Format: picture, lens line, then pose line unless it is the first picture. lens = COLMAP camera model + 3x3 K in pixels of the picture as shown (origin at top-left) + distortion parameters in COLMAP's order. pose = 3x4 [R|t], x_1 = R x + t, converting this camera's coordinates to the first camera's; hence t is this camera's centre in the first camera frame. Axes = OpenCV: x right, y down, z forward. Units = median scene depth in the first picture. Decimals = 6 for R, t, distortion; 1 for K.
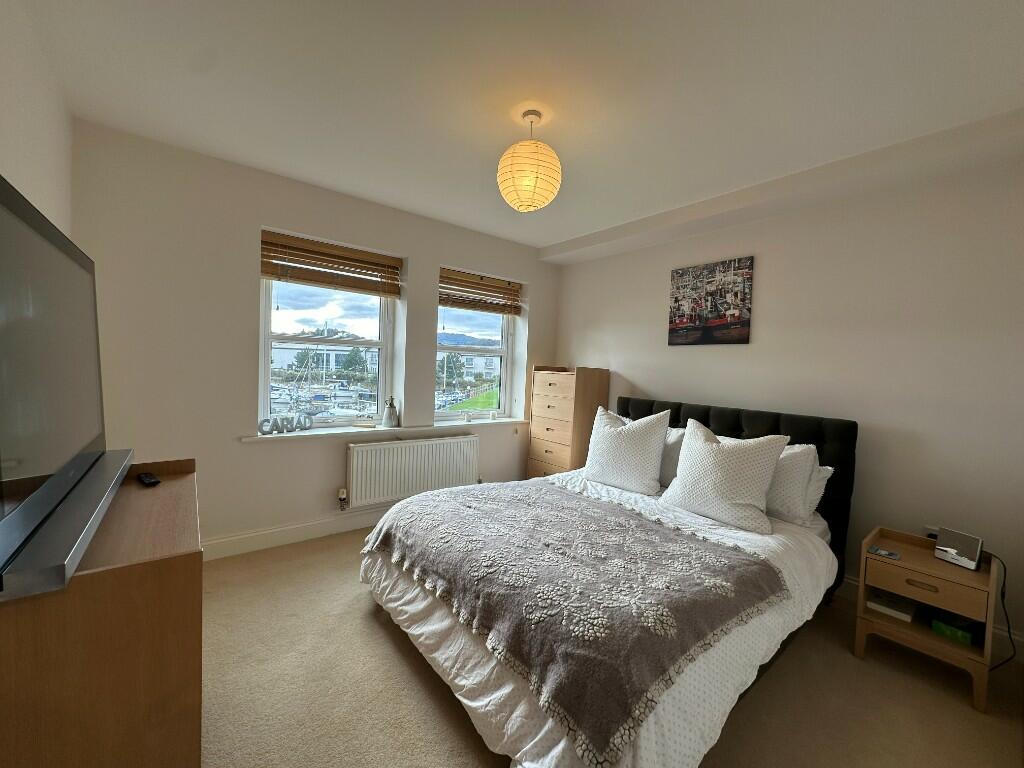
lens RADIAL K [[406.6, 0, 511.8], [0, 406.6, 382.9], [0, 0, 1]] dist [0.000202, 0.000545]
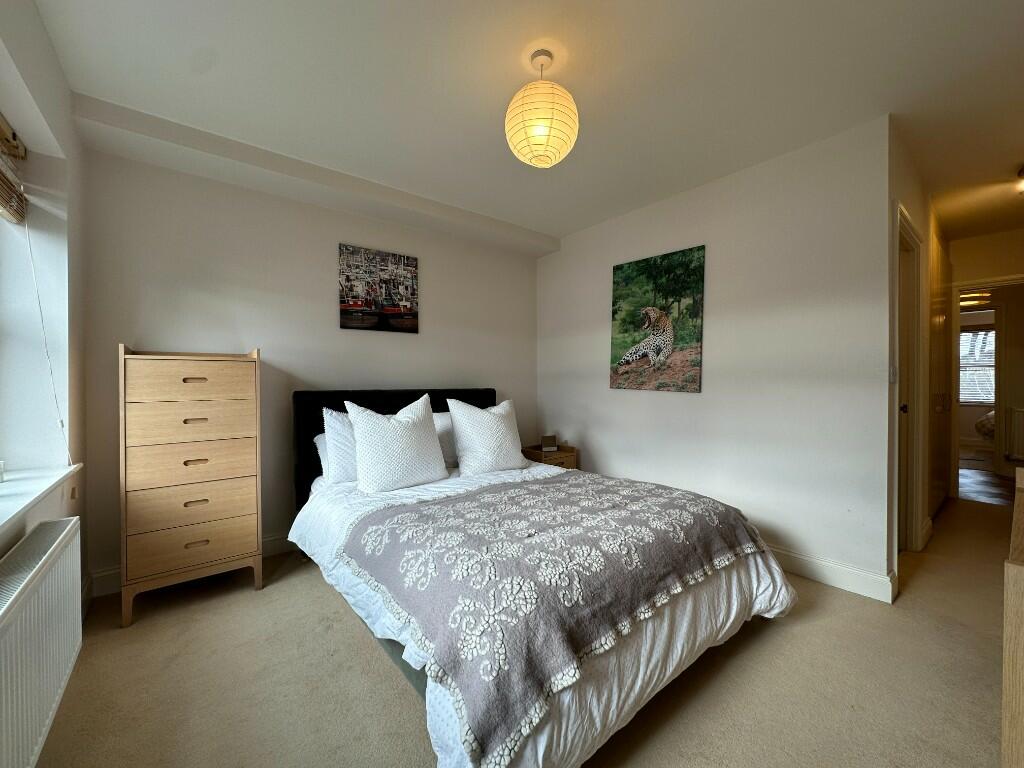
lens RADIAL K [[406.6, 0, 511.7], [0, 406.6, 382.9], [0, 0, 1]] dist [0.000202, 0.000545]
pose [[0.012688, -0.047011, 0.998814, -0.536778], [0.044793, 0.997918, 0.046400, 0.001934], [-0.998916, 0.044151, 0.014768, 0.674675]]
